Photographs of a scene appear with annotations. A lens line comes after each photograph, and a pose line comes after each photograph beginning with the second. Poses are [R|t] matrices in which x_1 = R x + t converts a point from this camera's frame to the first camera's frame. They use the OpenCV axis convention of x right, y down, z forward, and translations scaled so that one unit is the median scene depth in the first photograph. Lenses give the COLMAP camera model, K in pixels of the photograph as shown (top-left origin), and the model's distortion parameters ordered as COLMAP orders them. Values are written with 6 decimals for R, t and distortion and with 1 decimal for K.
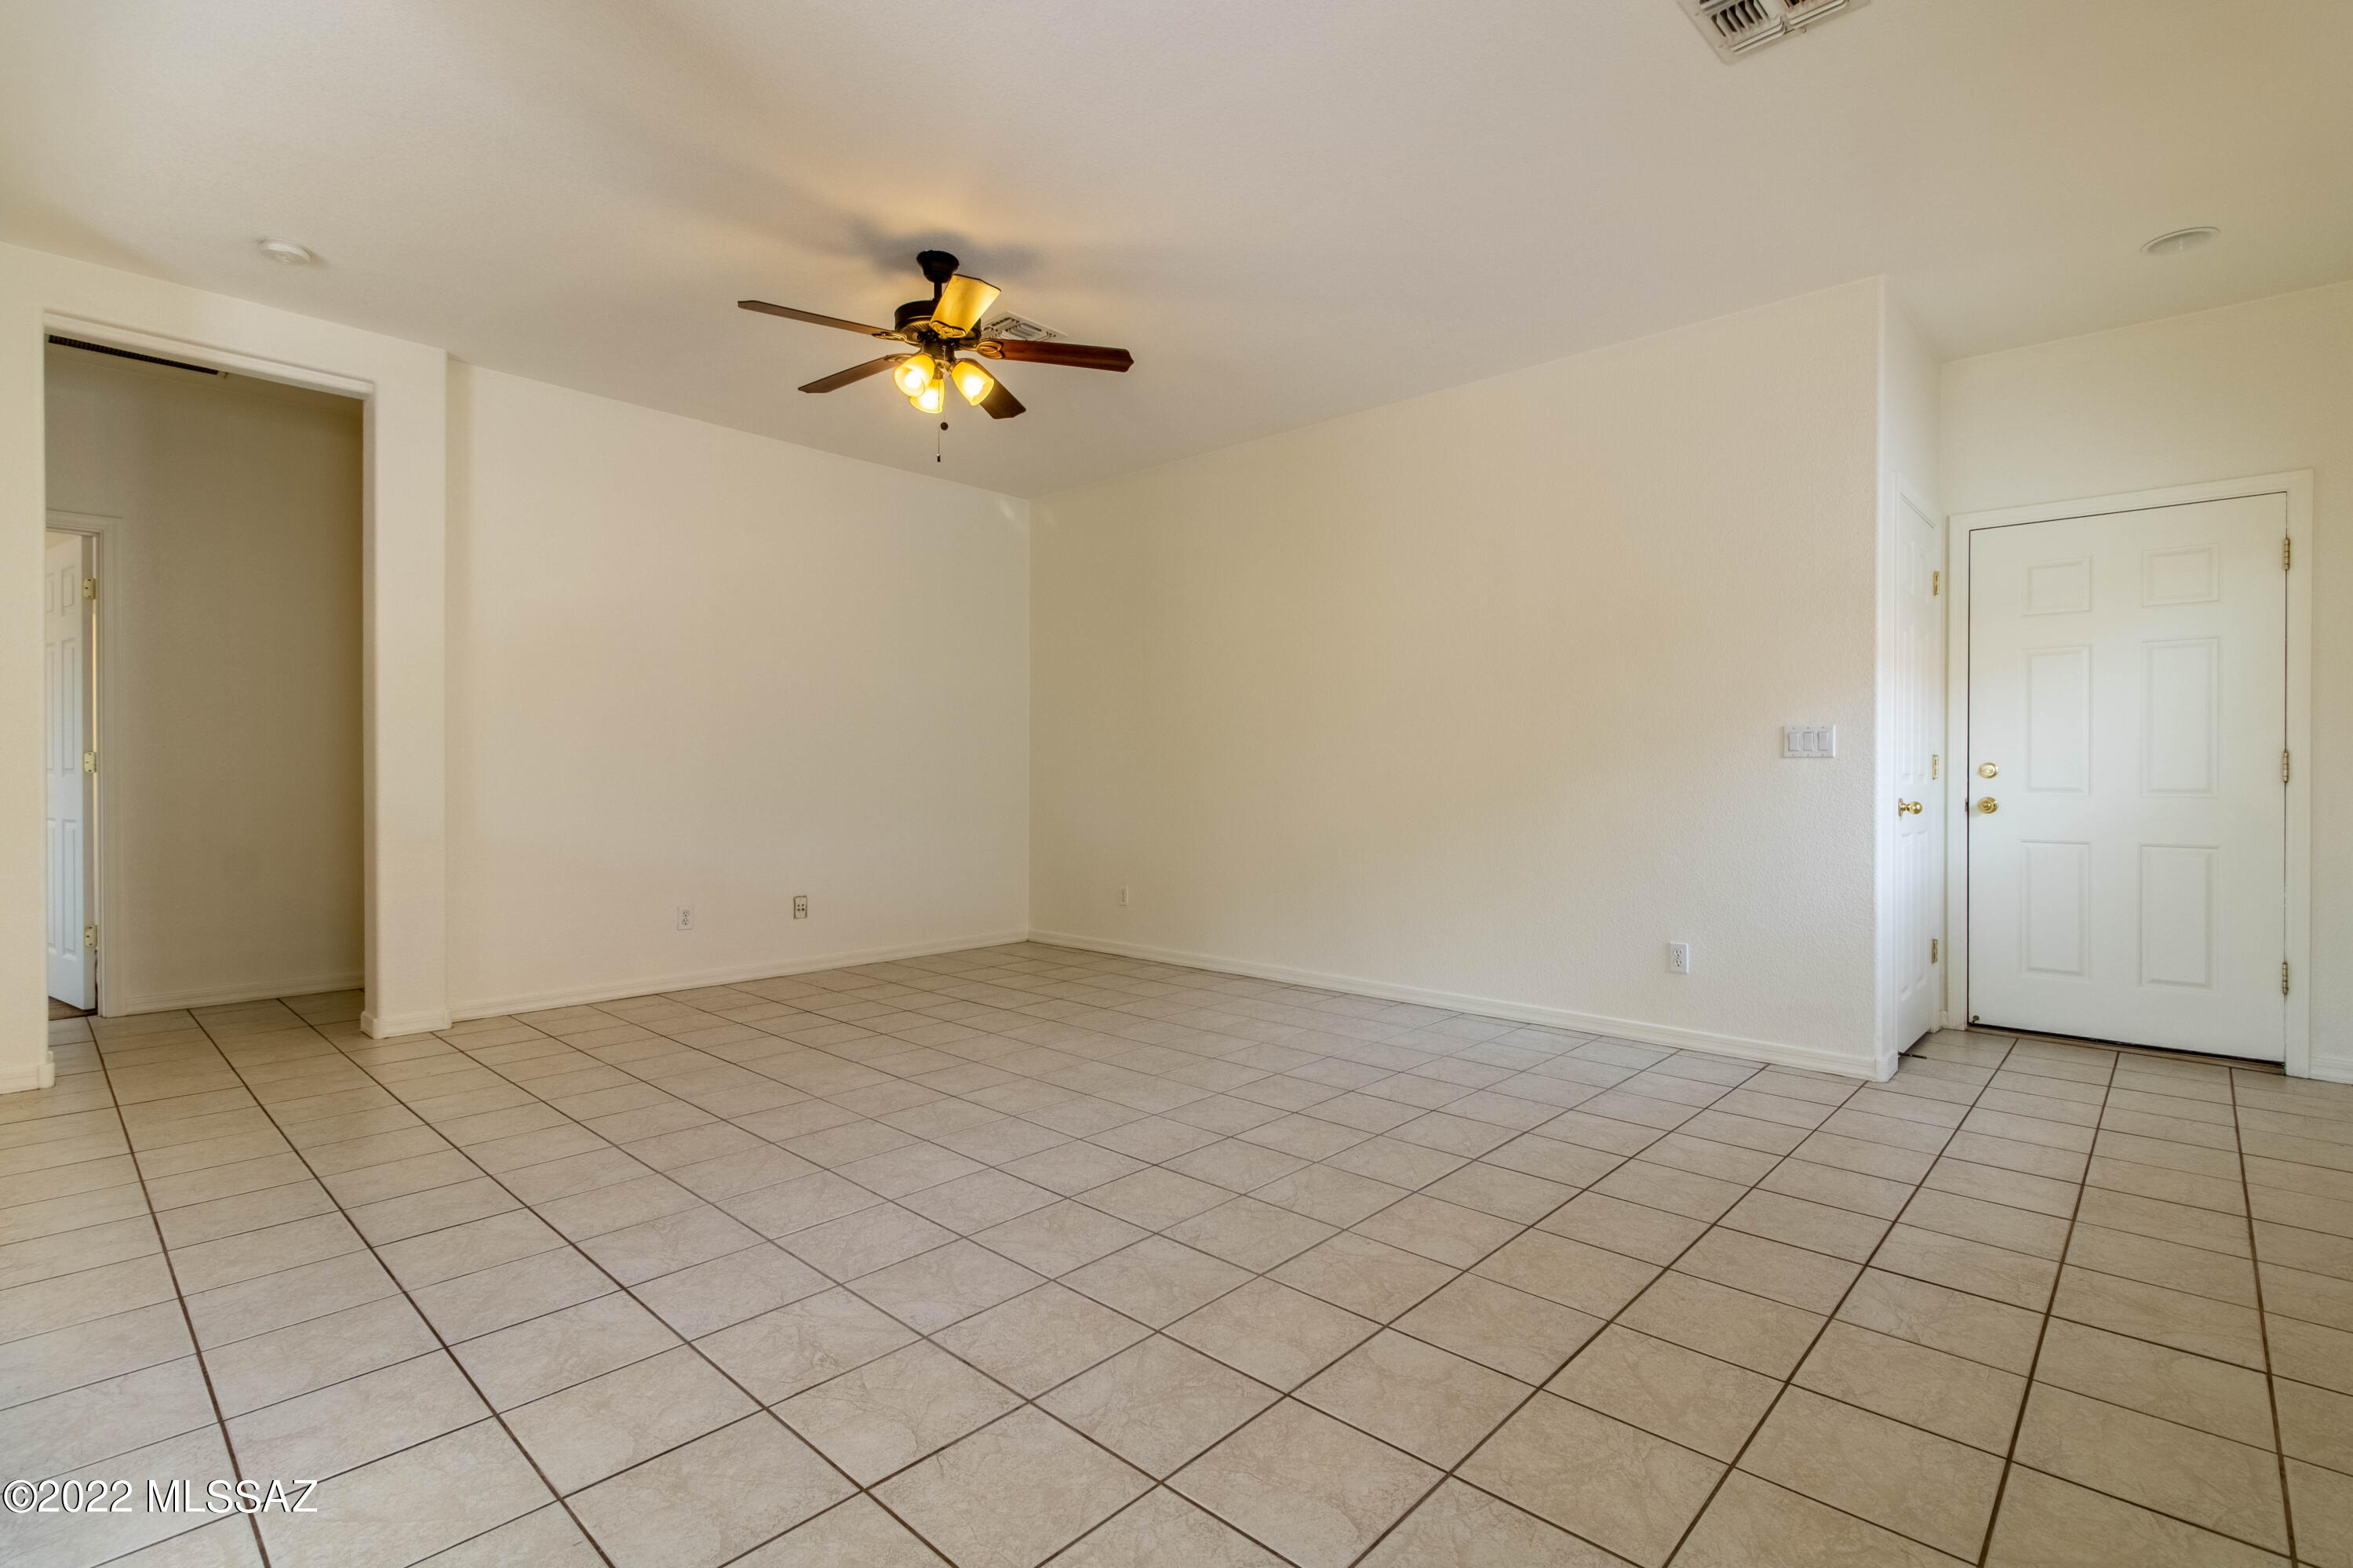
lens RADIAL K [[1091.7, 0, 1213.0], [0, 1091.7, 774.8], [0, 0, 1]] dist [0.000292, 0.001848]
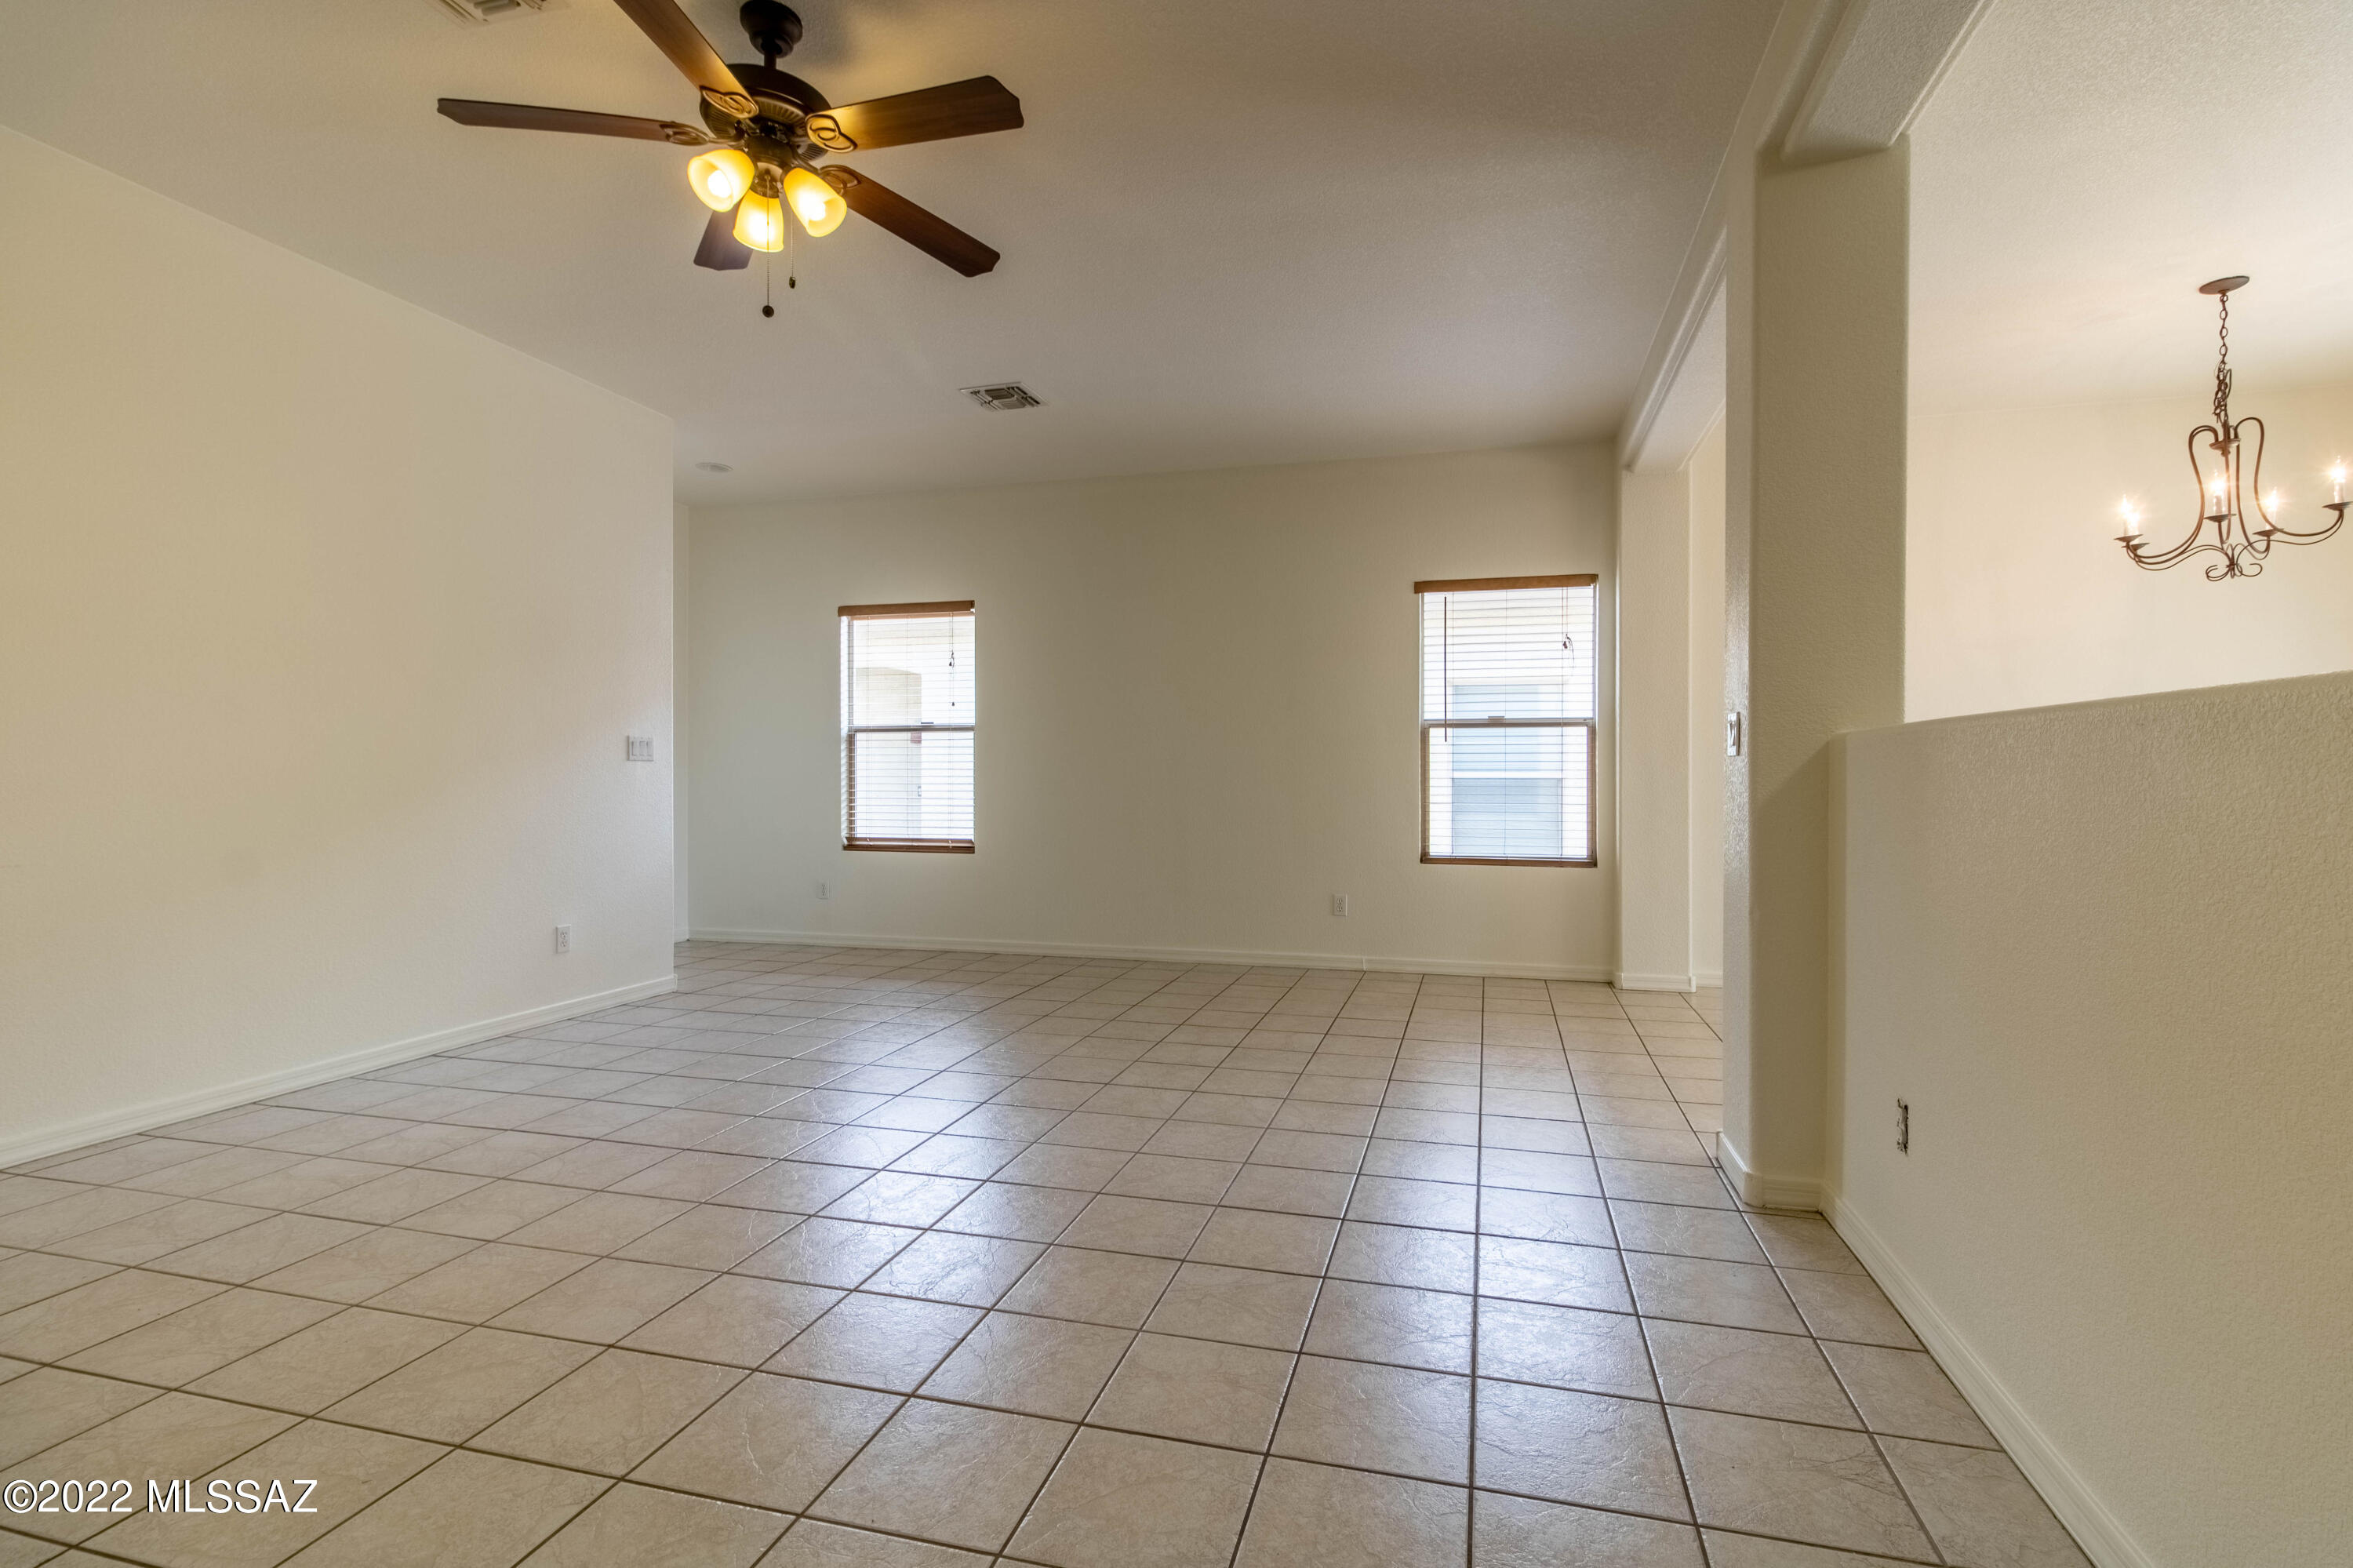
lens RADIAL K [[1091.9, 0, 1182.9], [0, 1091.9, 777.6], [0, 0, 1]] dist [0.000292, 0.001848]
pose [[-0.448599, -0.004389, 0.893722, -0.921341], [-0.003367, 0.999989, 0.003220, -0.002013], [-0.893727, -0.001564, -0.448609, 1.016776]]
